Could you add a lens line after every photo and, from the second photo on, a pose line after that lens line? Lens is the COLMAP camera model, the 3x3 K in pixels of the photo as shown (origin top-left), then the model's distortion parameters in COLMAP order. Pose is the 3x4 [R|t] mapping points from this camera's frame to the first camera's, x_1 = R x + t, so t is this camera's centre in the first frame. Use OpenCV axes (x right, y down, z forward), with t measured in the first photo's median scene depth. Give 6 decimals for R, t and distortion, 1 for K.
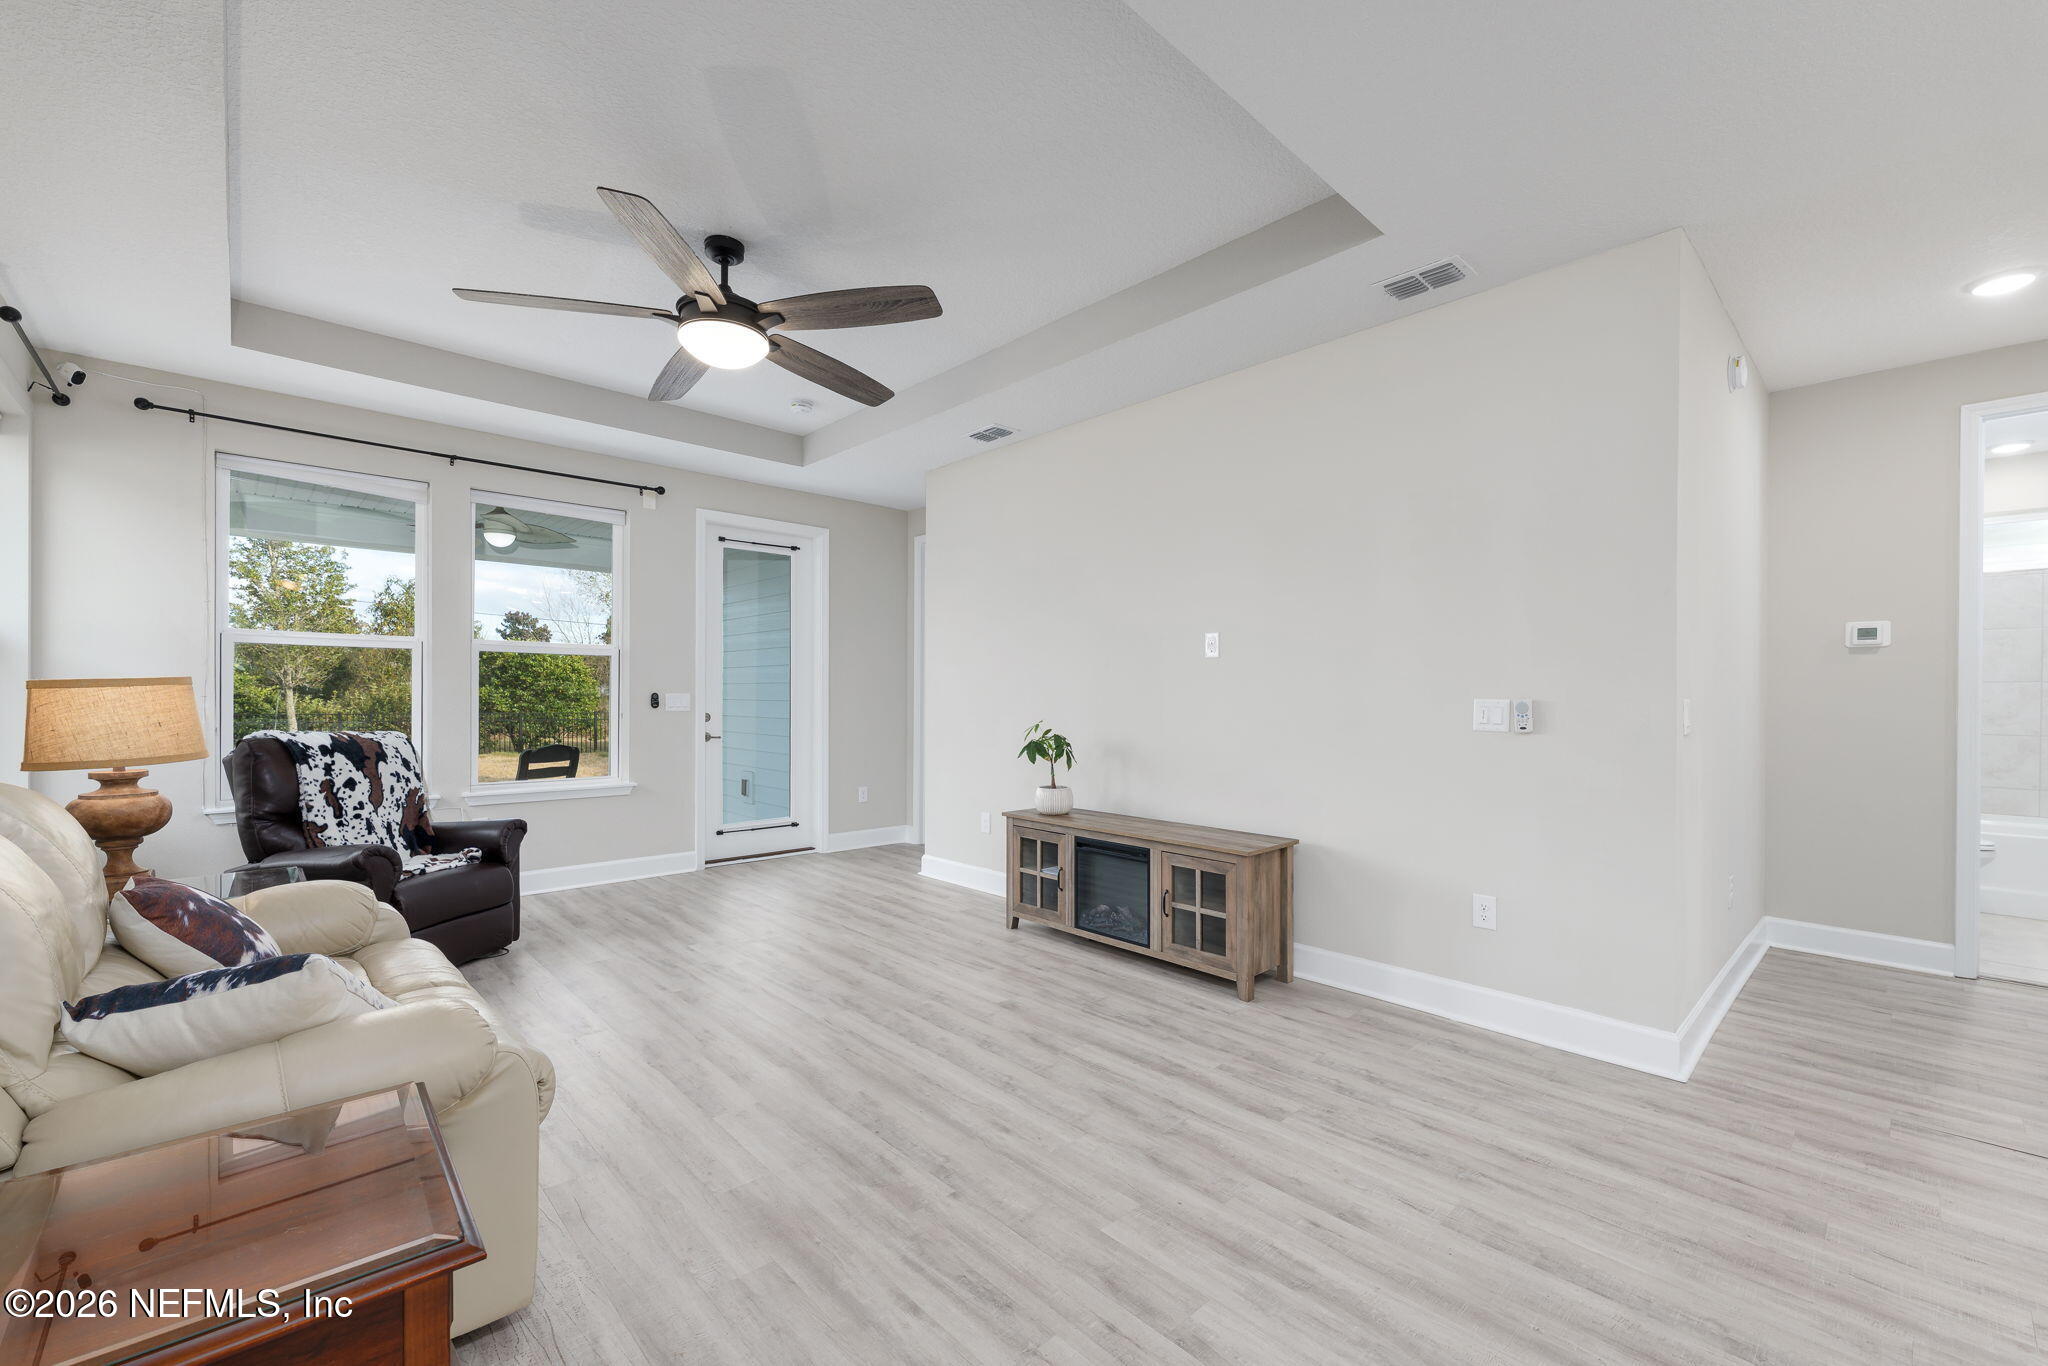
lens RADIAL K [[843.1, 0, 1024.4], [0, 843.1, 696.4], [0, 0, 1]] dist [0.001491, 0.000187]
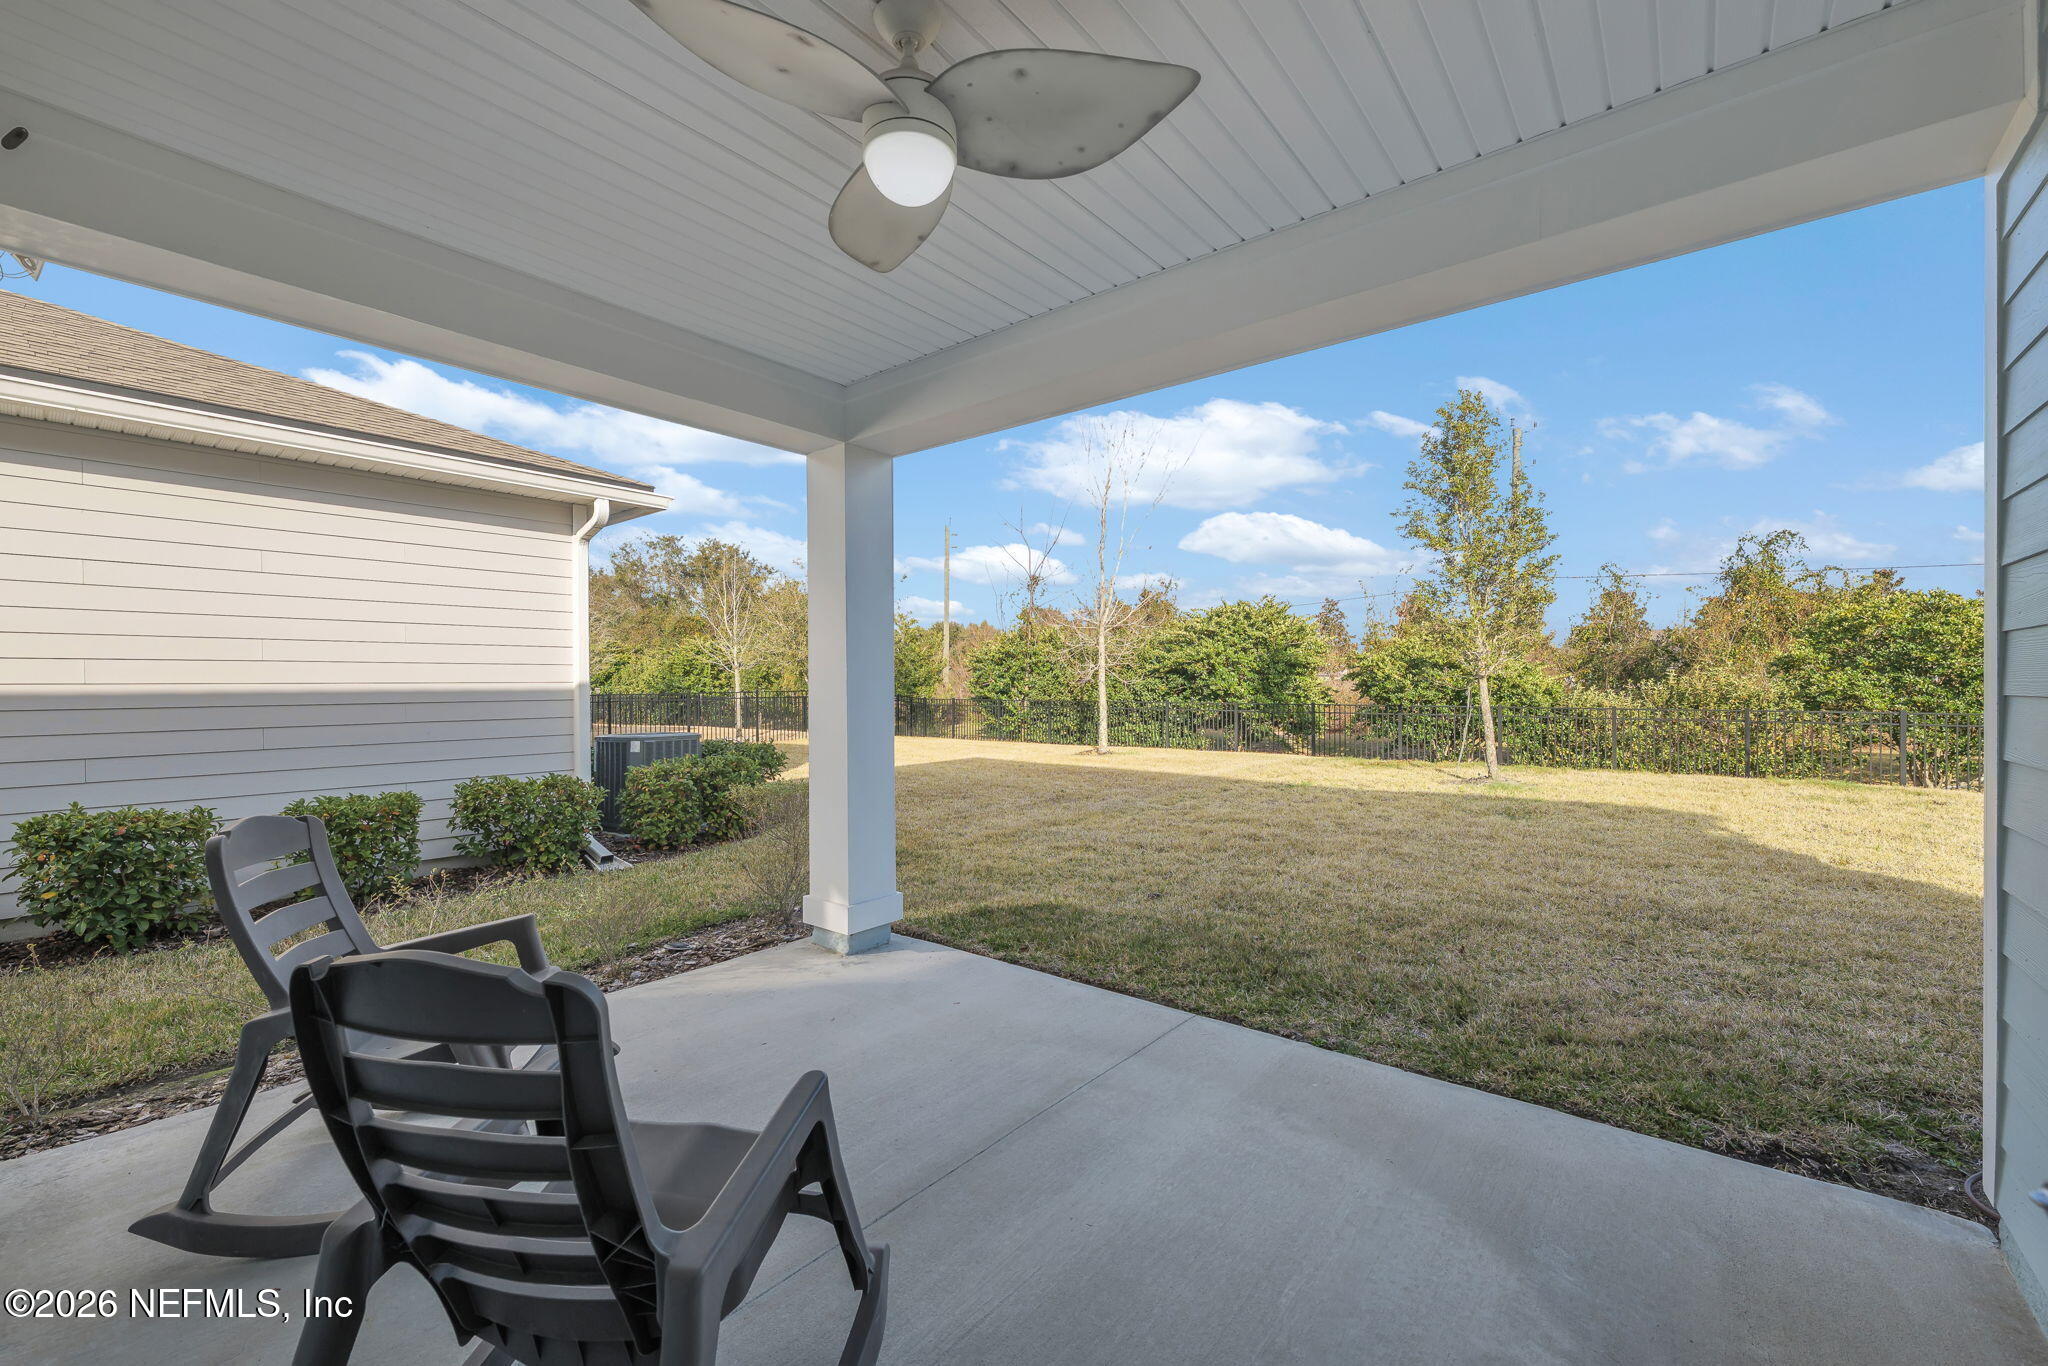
lens RADIAL K [[843.1, 0, 1017.4], [0, 843.1, 686.9], [0, 0, 1]] dist [0.001491, 0.000187]
pose [[0.142020, -0.003663, -0.989857, -0.086737], [0.004817, 0.999984, -0.003009, -0.000233], [0.989852, -0.004341, 0.142035, 0.274874]]
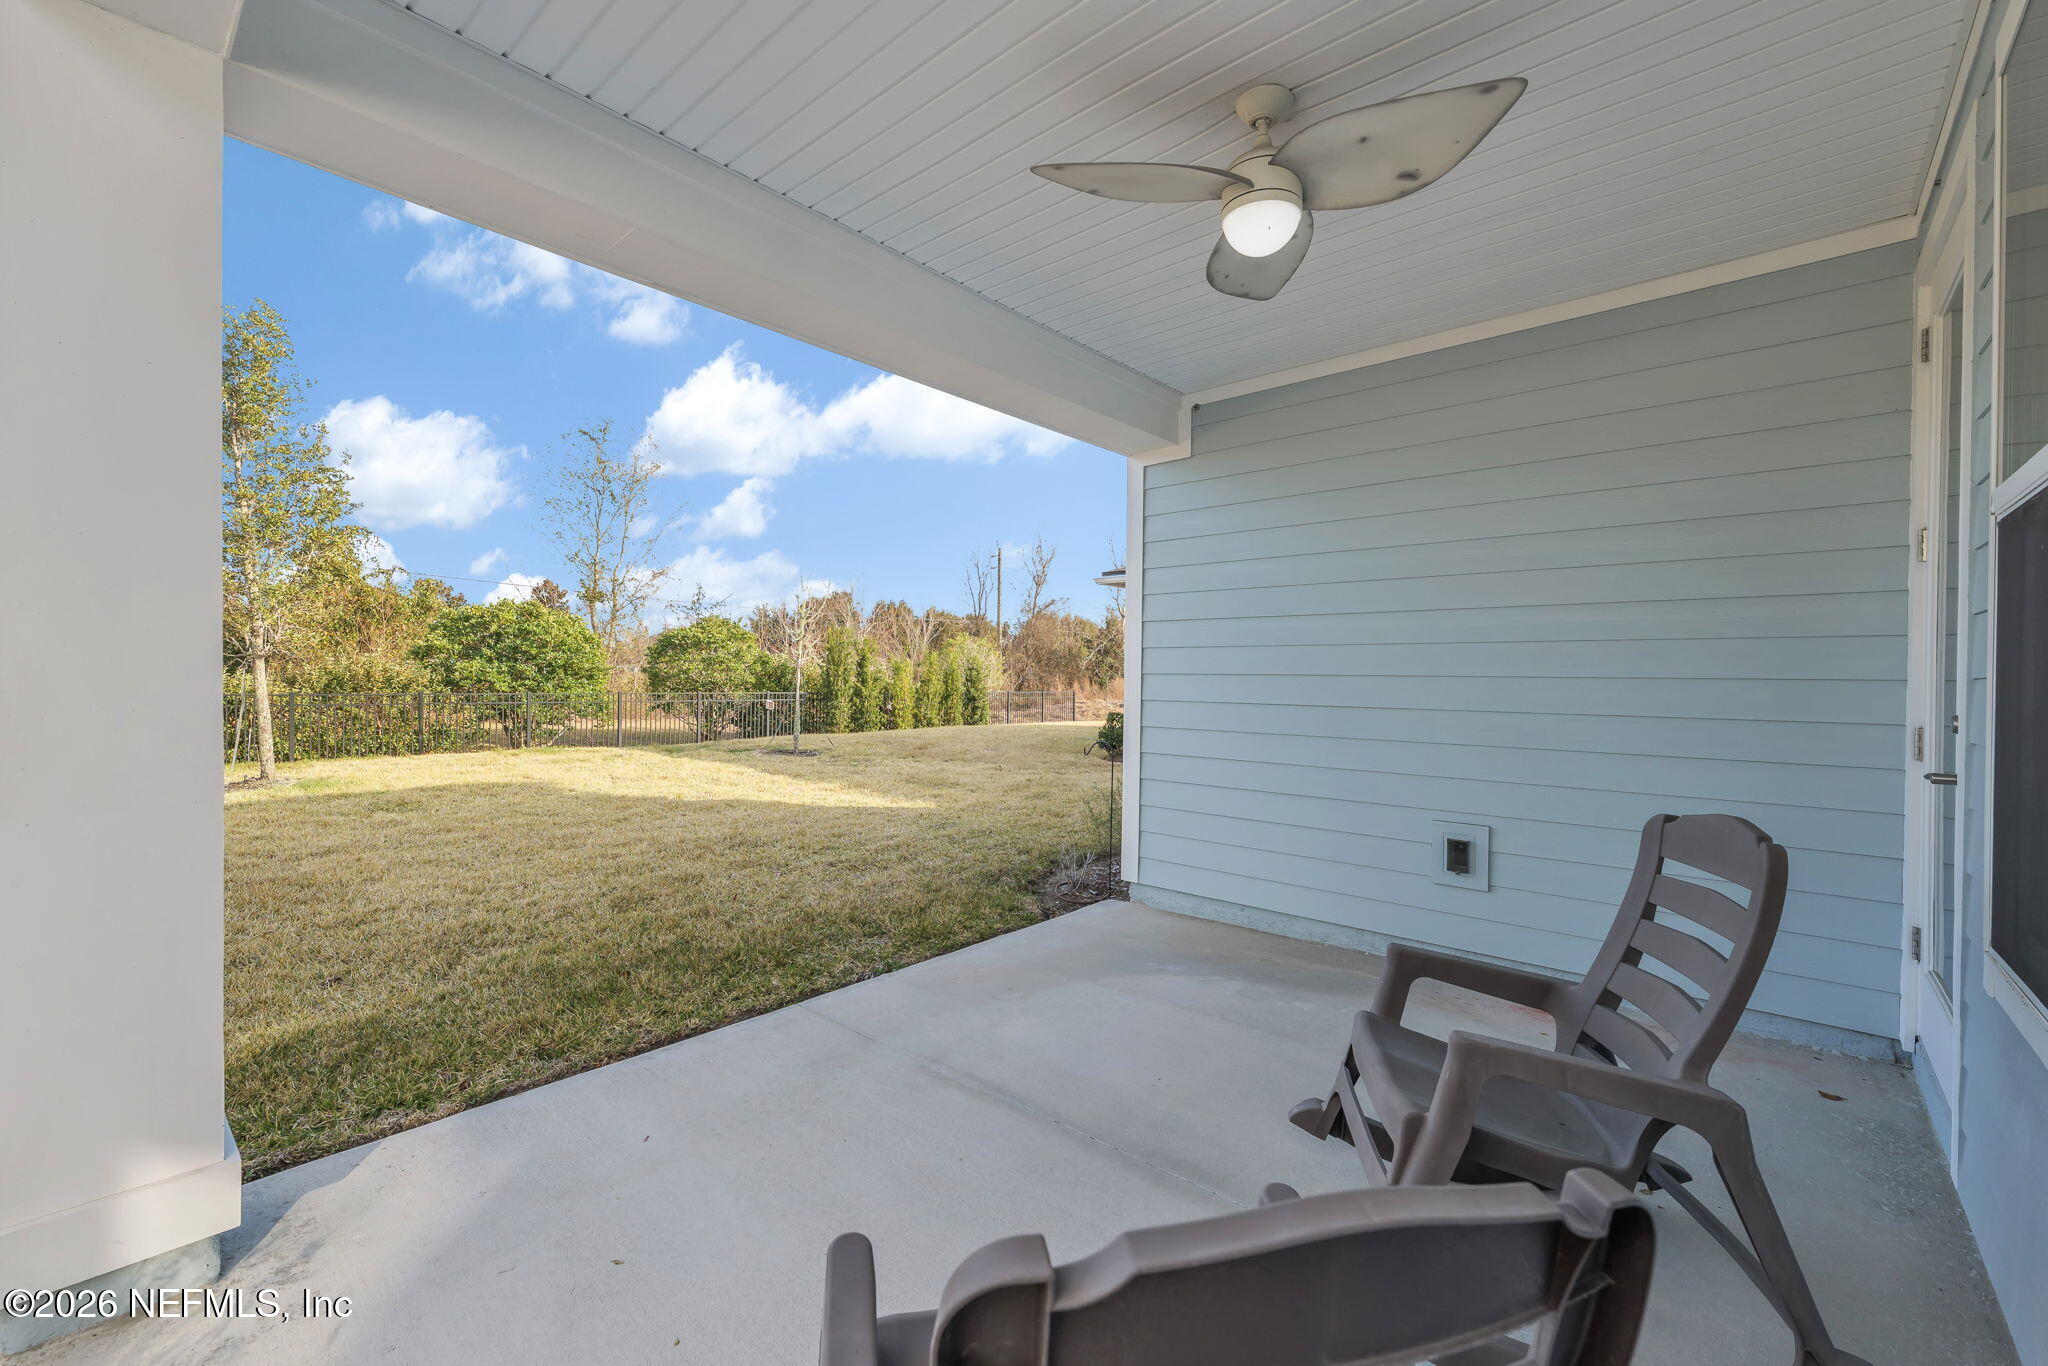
lens RADIAL K [[843.1, 0, 1022.2], [0, 843.1, 677.4], [0, 0, 1]] dist [0.001491, 0.000187]
pose [[0.995123, 0.002501, 0.098609, -0.212370], [-0.002709, 0.999994, 0.001970, 0.002000], [-0.098603, -0.002227, 0.995124, 0.176944]]
